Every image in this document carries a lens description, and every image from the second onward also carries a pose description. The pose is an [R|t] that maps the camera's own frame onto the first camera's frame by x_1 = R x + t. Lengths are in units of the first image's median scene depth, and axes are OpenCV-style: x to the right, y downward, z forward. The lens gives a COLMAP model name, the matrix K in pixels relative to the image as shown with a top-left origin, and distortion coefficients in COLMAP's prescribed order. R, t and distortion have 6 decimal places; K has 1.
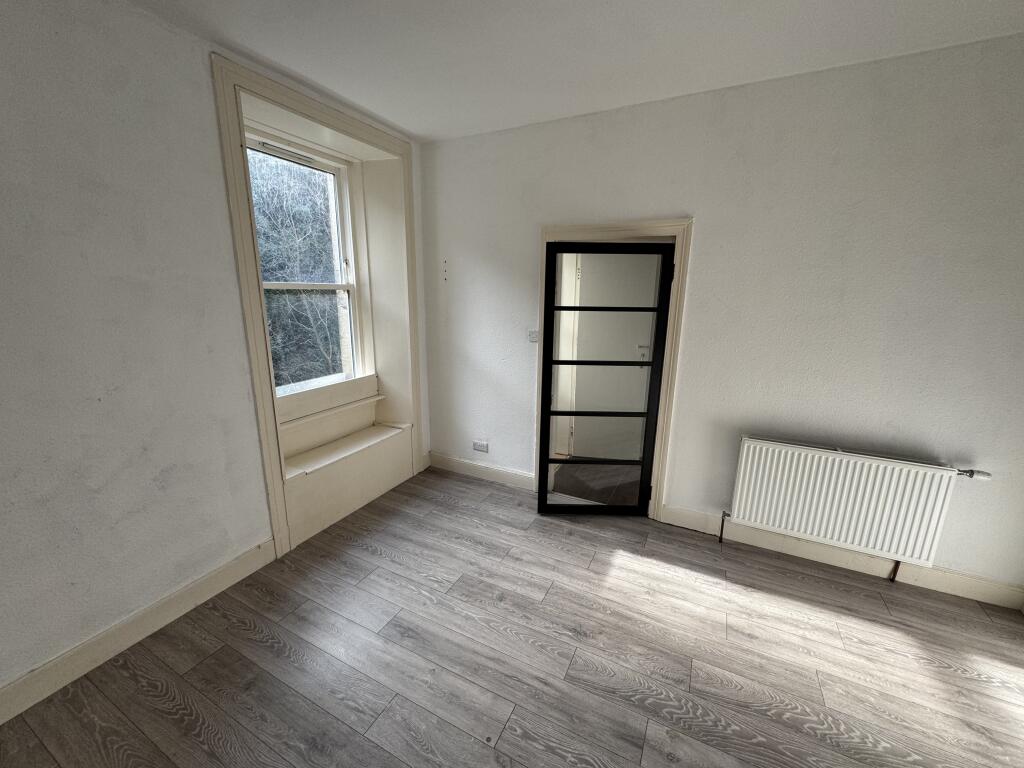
lens RADIAL K [[406.5, 0, 511.6], [0, 406.5, 383.7], [0, 0, 1]] dist [-0.003257, 0.000290]
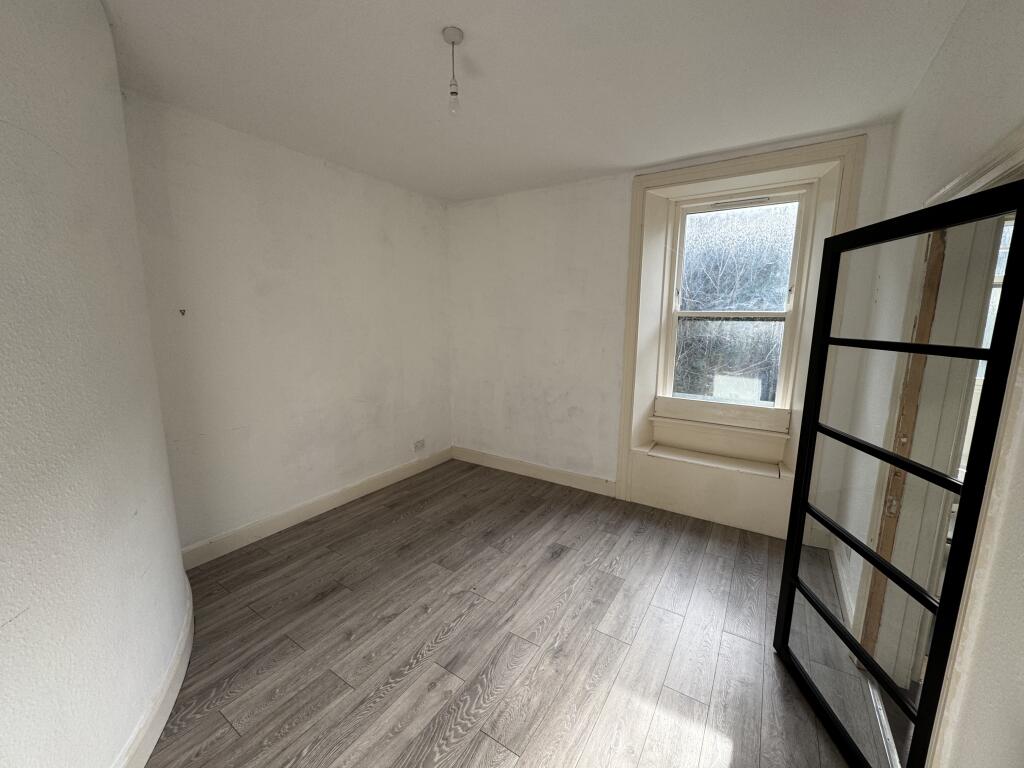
lens RADIAL K [[407.4, 0, 512.0], [0, 407.4, 384.0], [0, 0, 1]] dist [-0.003639, -0.000091]
pose [[-0.107384, 0.147237, -0.983255, 1.085173], [-0.233598, 0.957551, 0.168900, -0.157815], [0.966385, 0.247823, -0.068431, 0.822877]]
